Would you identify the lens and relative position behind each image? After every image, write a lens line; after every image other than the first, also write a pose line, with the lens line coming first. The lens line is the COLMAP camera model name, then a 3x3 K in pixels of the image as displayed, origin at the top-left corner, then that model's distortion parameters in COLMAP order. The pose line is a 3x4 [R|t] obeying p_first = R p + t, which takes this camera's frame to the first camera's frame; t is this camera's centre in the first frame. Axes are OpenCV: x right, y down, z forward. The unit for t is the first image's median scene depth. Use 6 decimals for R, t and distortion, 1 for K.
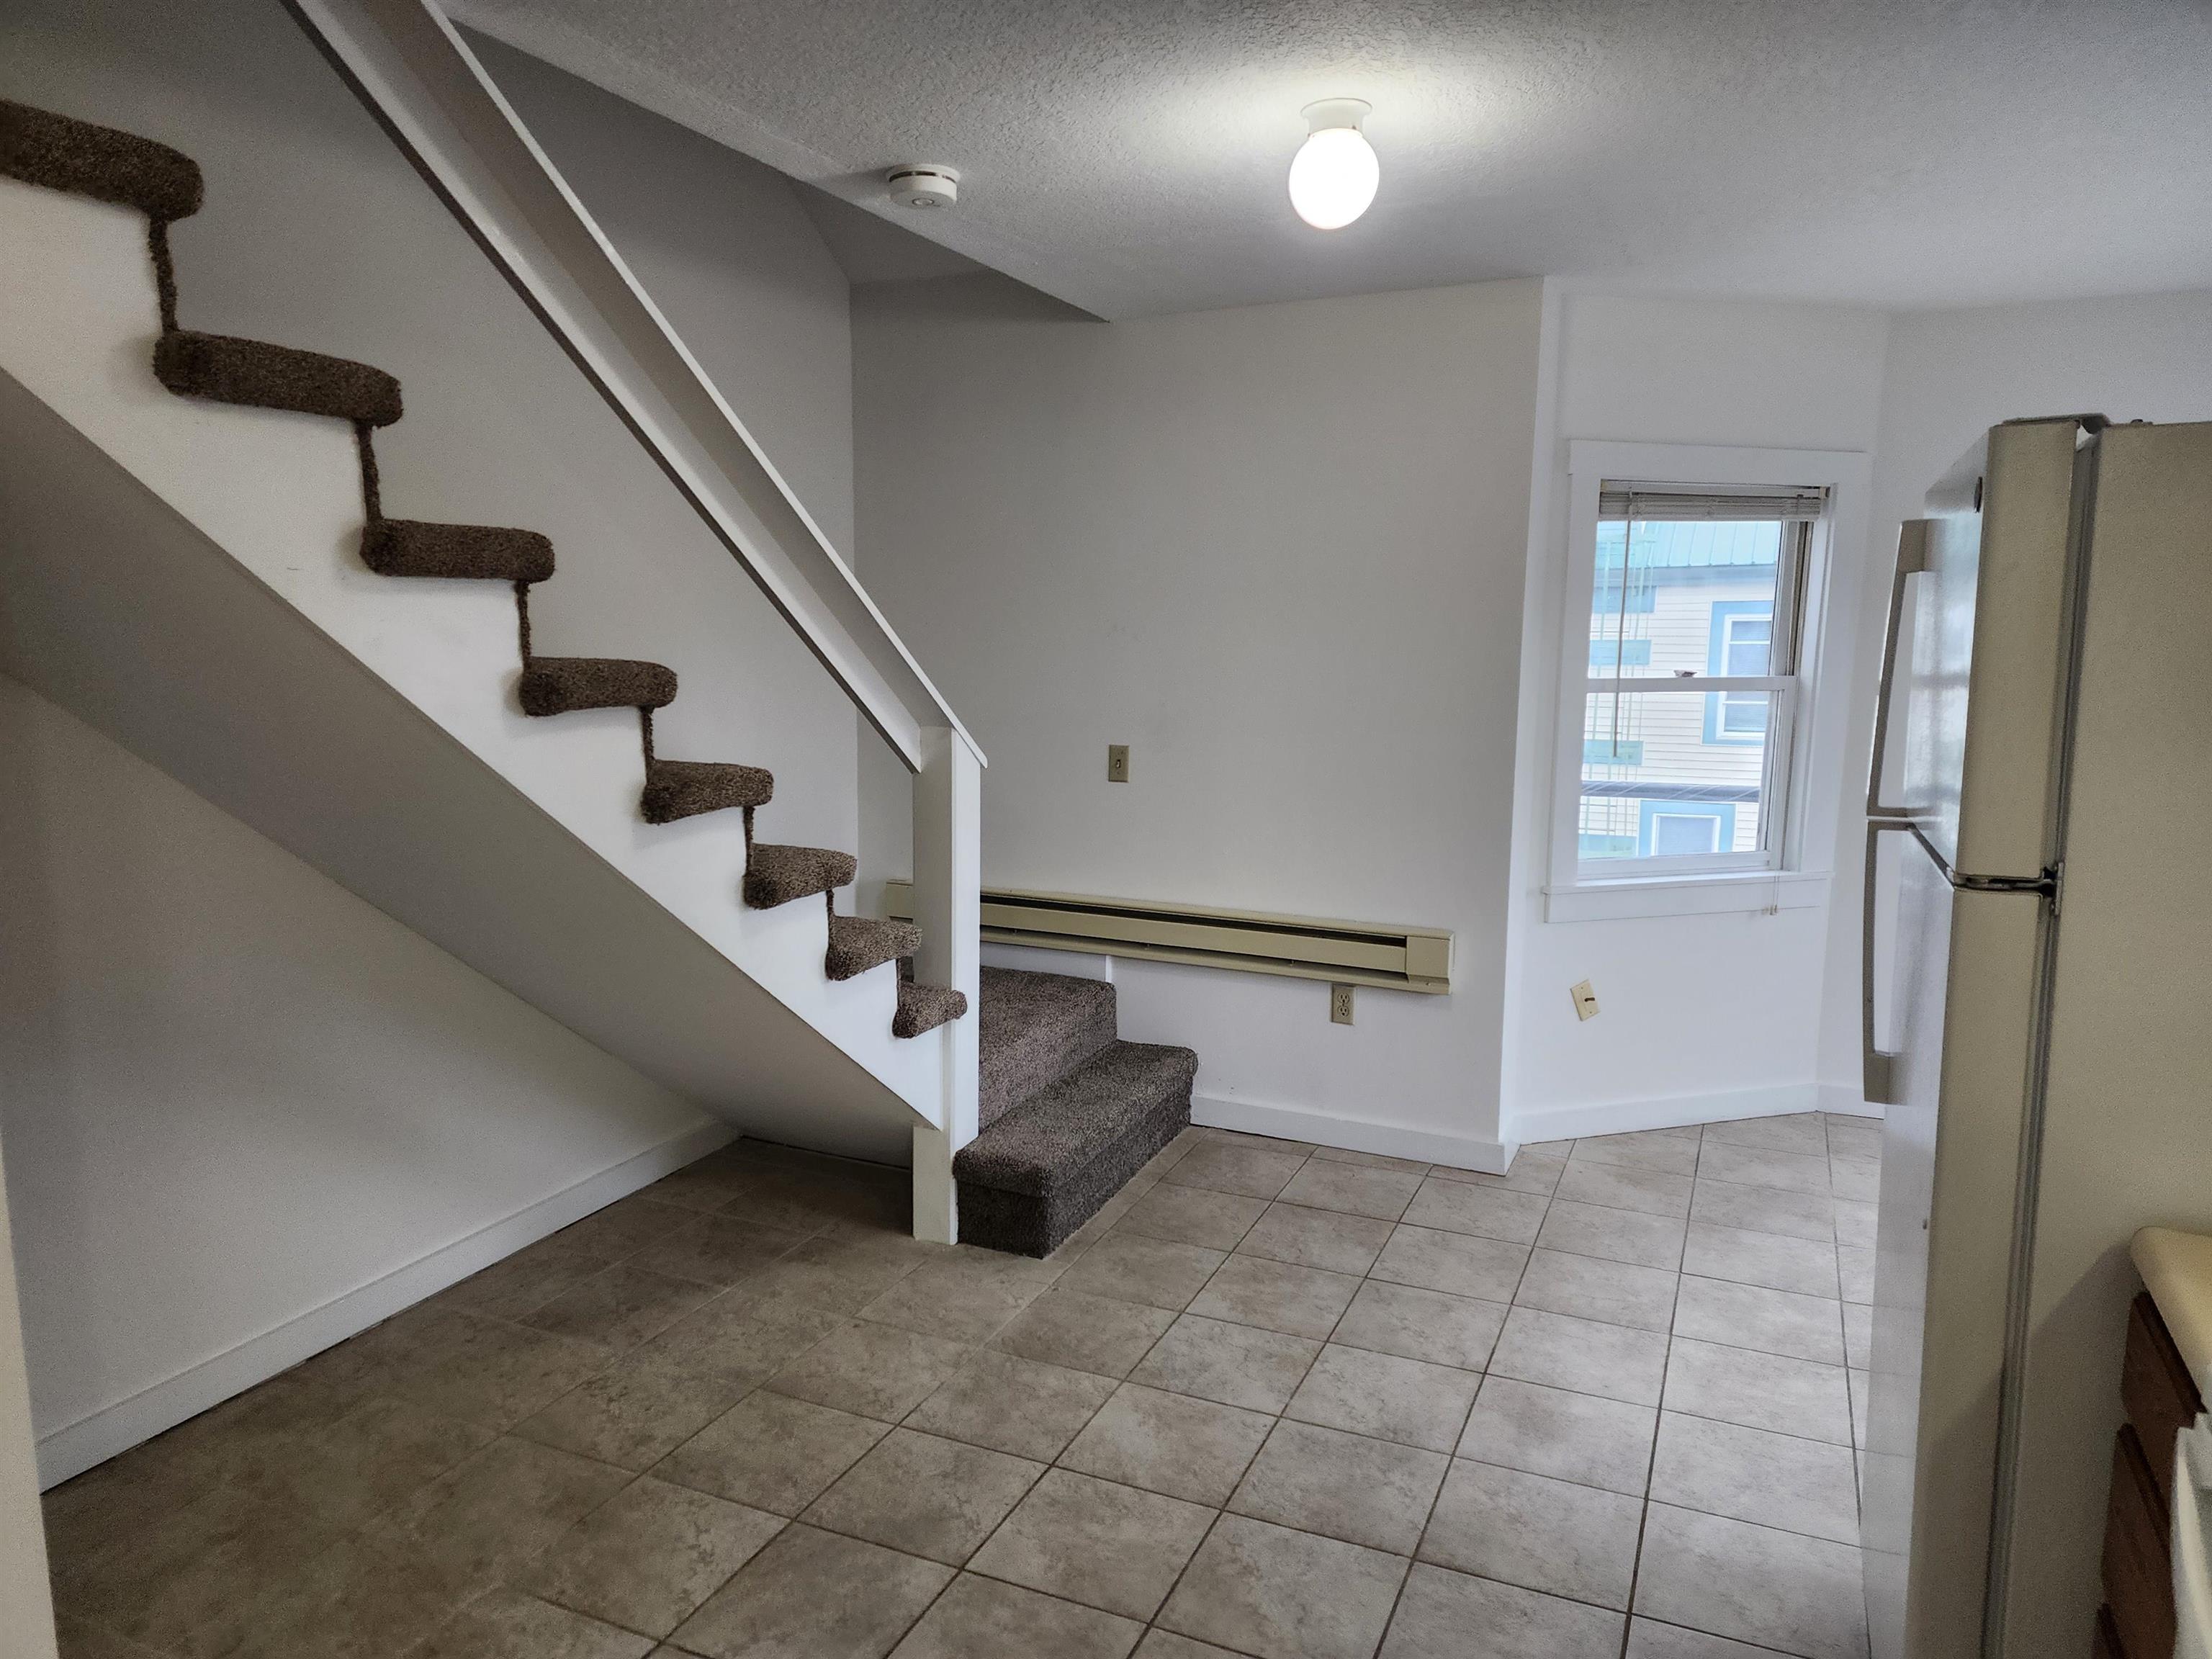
lens RADIAL K [[1473.6, 0, 1122.5], [0, 1473.6, 856.9], [0, 0, 1]] dist [0.090169, -0.076751]
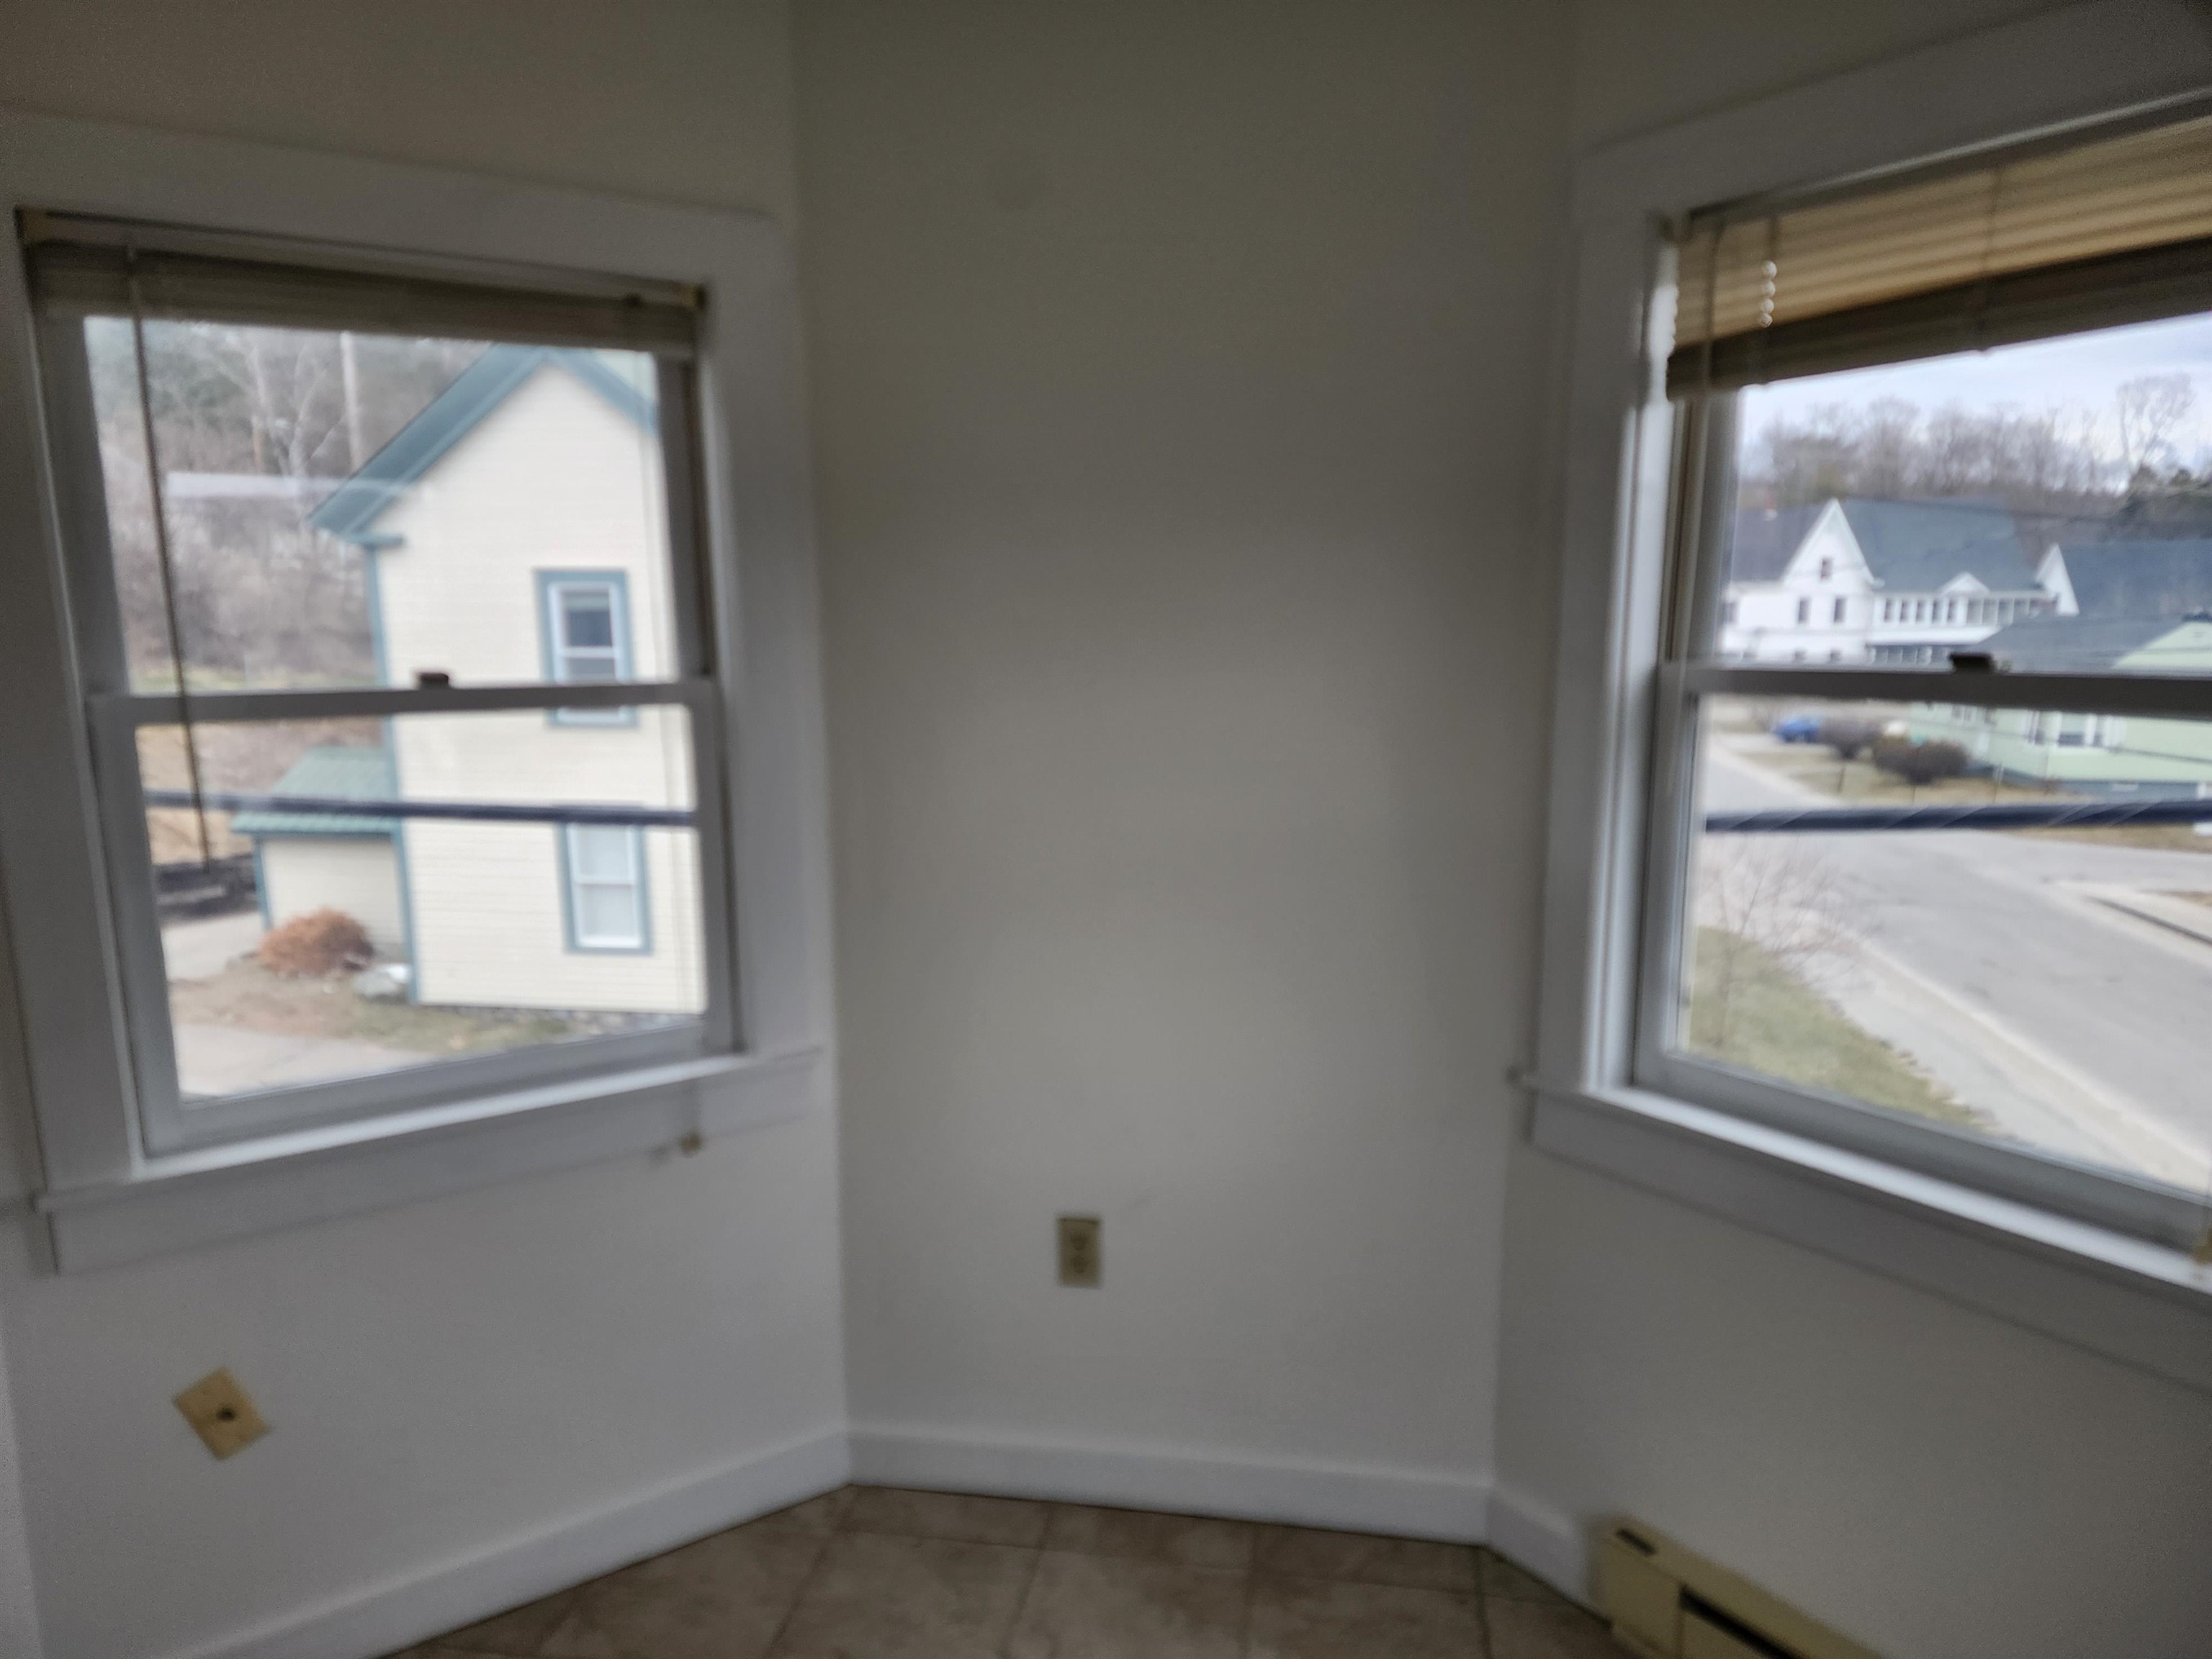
lens RADIAL K [[1473.6, 0, 1122.5], [0, 1473.6, 856.9], [0, 0, 1]] dist [0.090169, -0.076751]
pose [[0.964968, -0.061538, 0.255048, 0.497397], [0.055832, 0.998003, 0.029559, -0.073326], [-0.256358, -0.014284, 0.966476, 0.527644]]
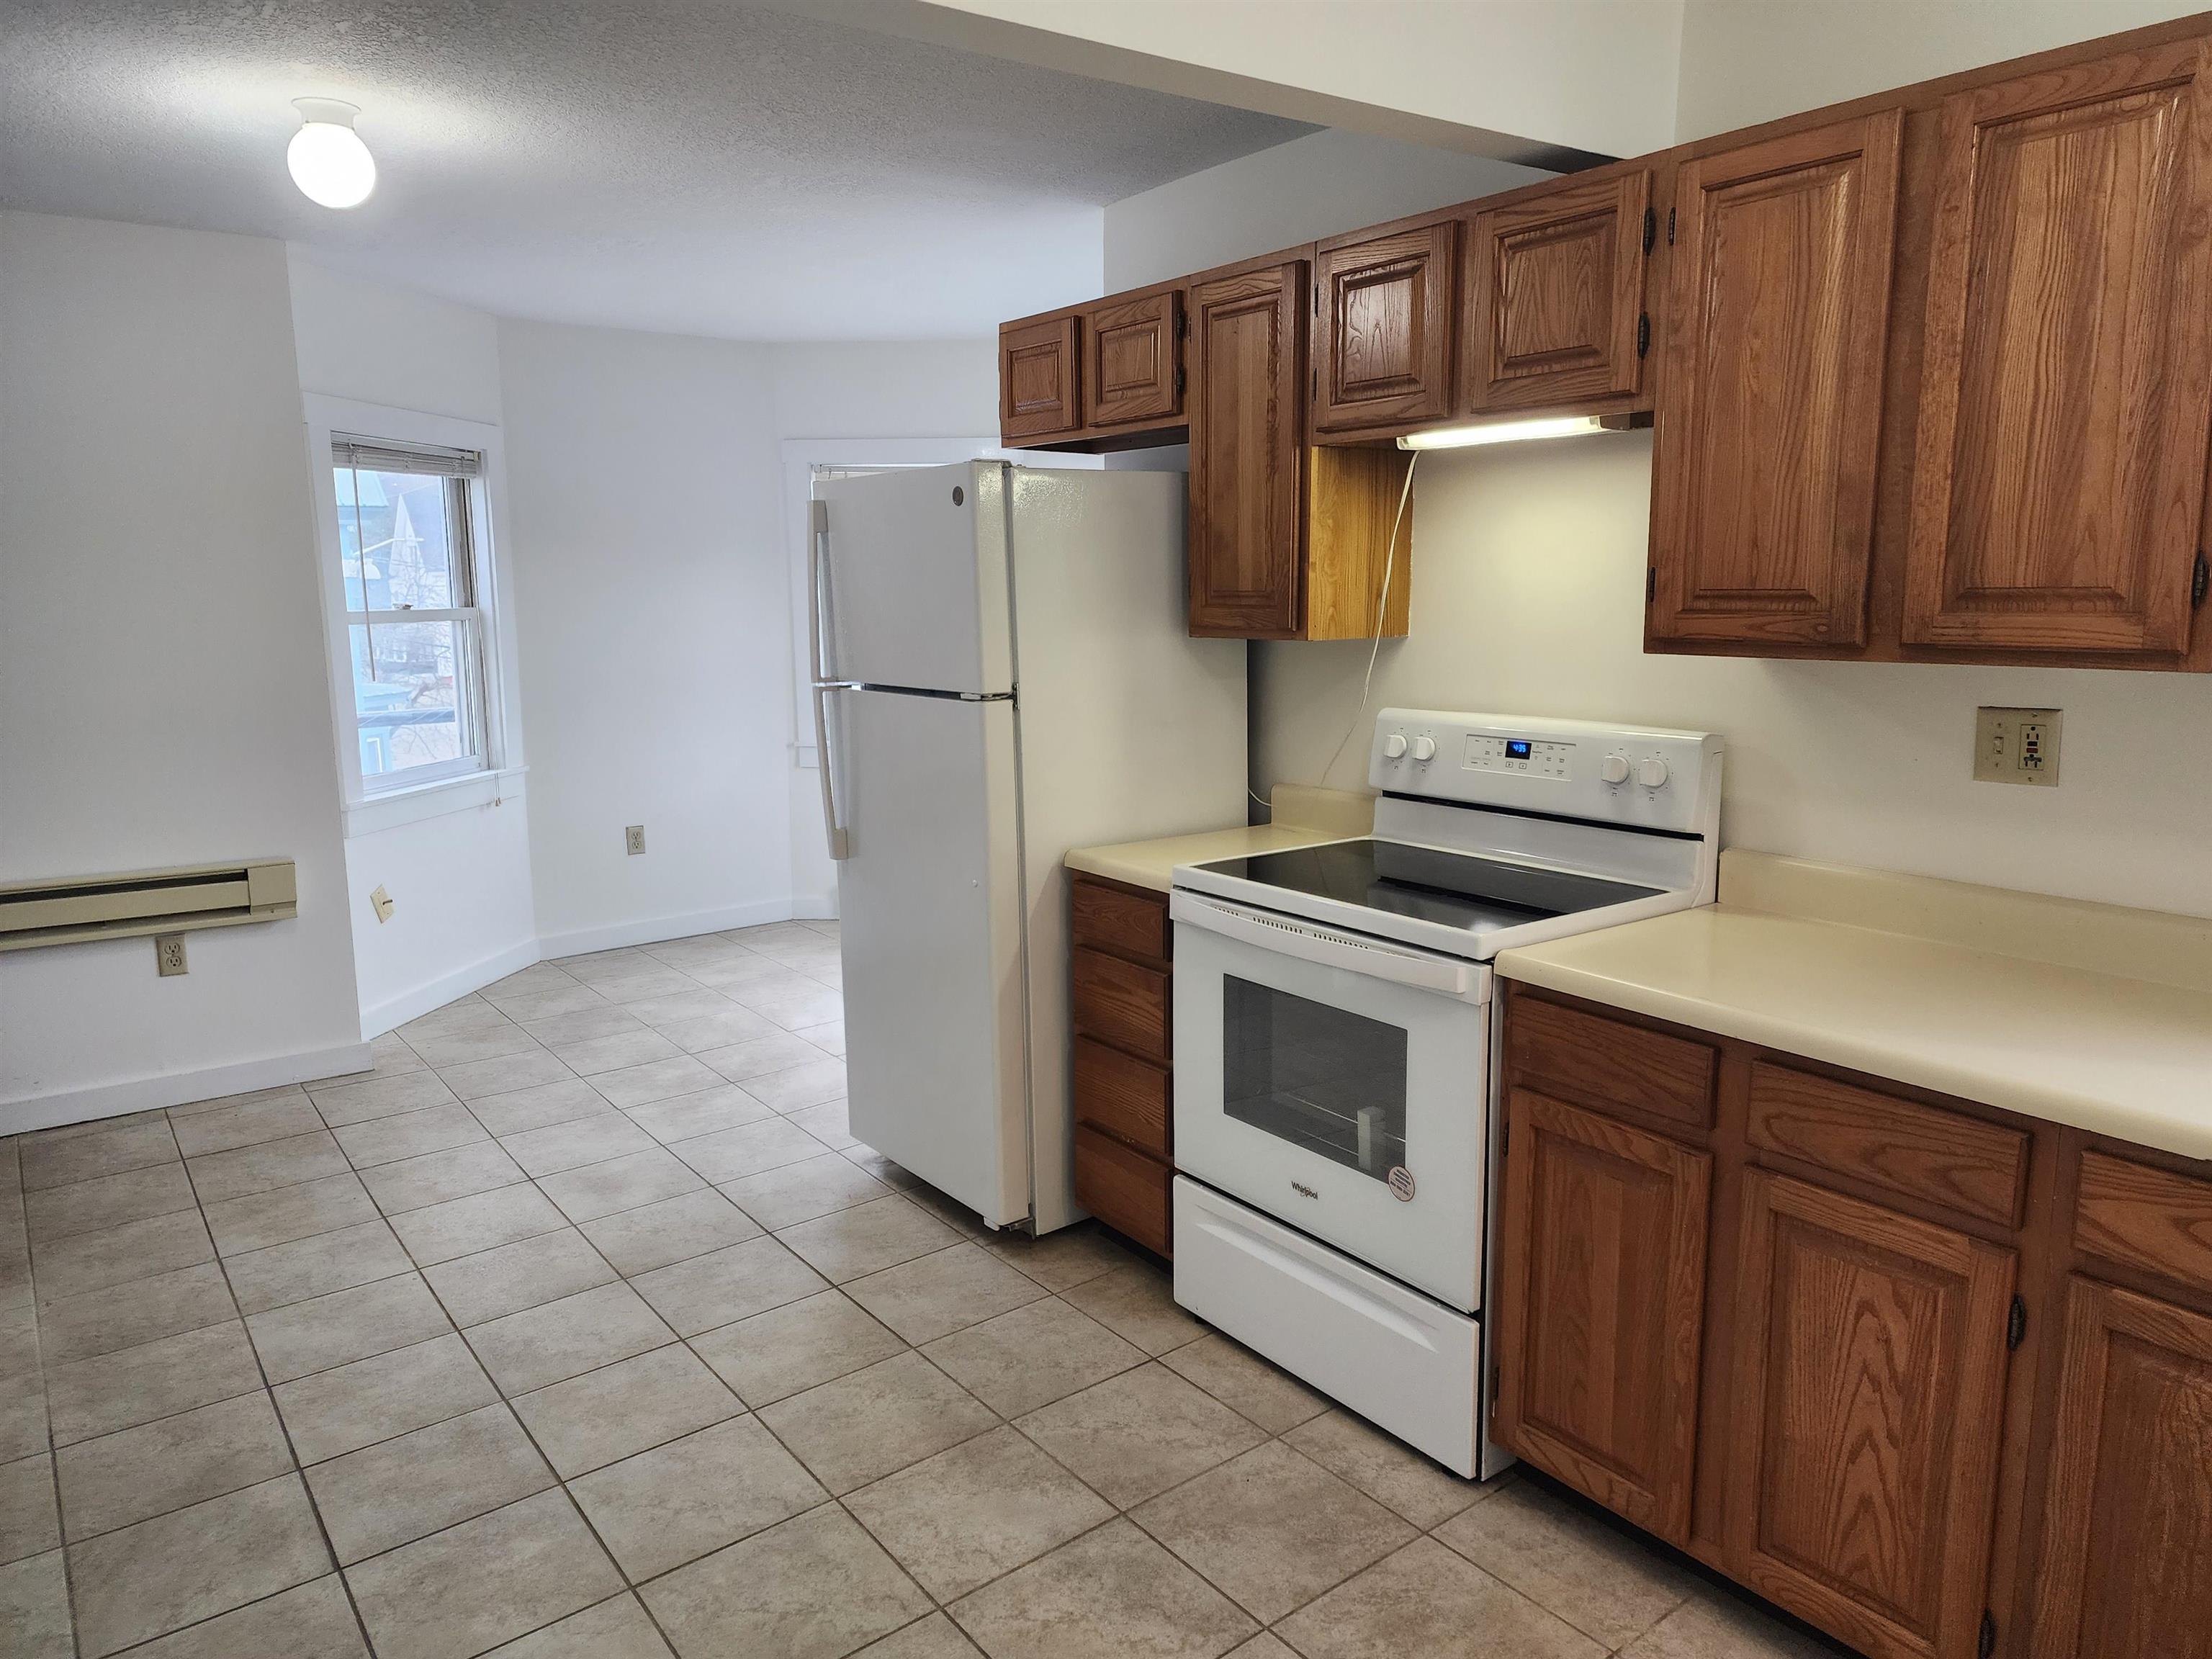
lens RADIAL K [[1495.0, 0, 1121.9], [0, 1495.0, 821.7], [0, 0, 1]] dist [0.113578, -0.106779]
pose [[0.465093, -0.150355, 0.872400, -0.438413], [0.141036, 0.985469, 0.094653, 0.006811], [-0.873955, 0.079017, 0.479540, -0.029028]]
